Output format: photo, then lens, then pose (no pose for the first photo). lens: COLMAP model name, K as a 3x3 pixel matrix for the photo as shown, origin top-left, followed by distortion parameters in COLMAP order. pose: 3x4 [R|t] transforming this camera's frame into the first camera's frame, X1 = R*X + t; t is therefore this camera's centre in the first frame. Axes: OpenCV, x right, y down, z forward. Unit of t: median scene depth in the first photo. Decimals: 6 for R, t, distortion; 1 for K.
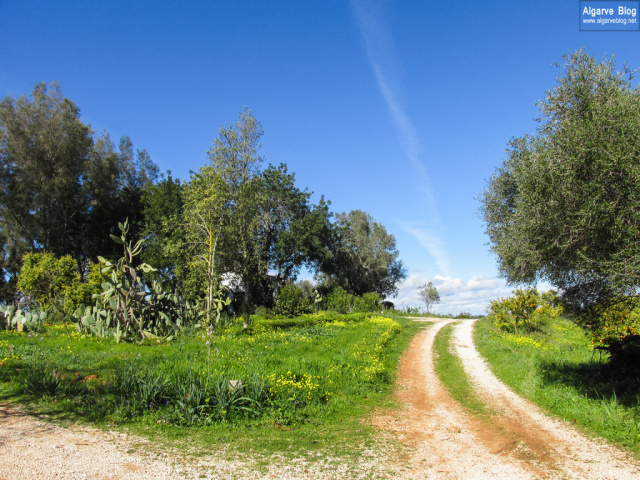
lens RADIAL K [[522.0, 0, 317.3], [0, 522.0, 238.8], [0, 0, 1]] dist [-0.004195, 0.004268]
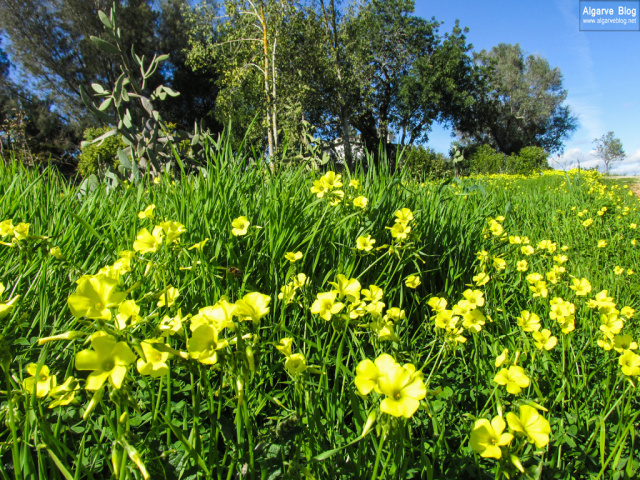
lens RADIAL K [[522.0, 0, 319.3], [0, 522.0, 243.3], [0, 0, 1]] dist [-0.004195, 0.004268]
pose [[0.966858, -0.049235, -0.250523, -0.007418], [0.102172, 0.973849, 0.202928, 0.051360], [0.233981, -0.221799, 0.946604, 0.190139]]
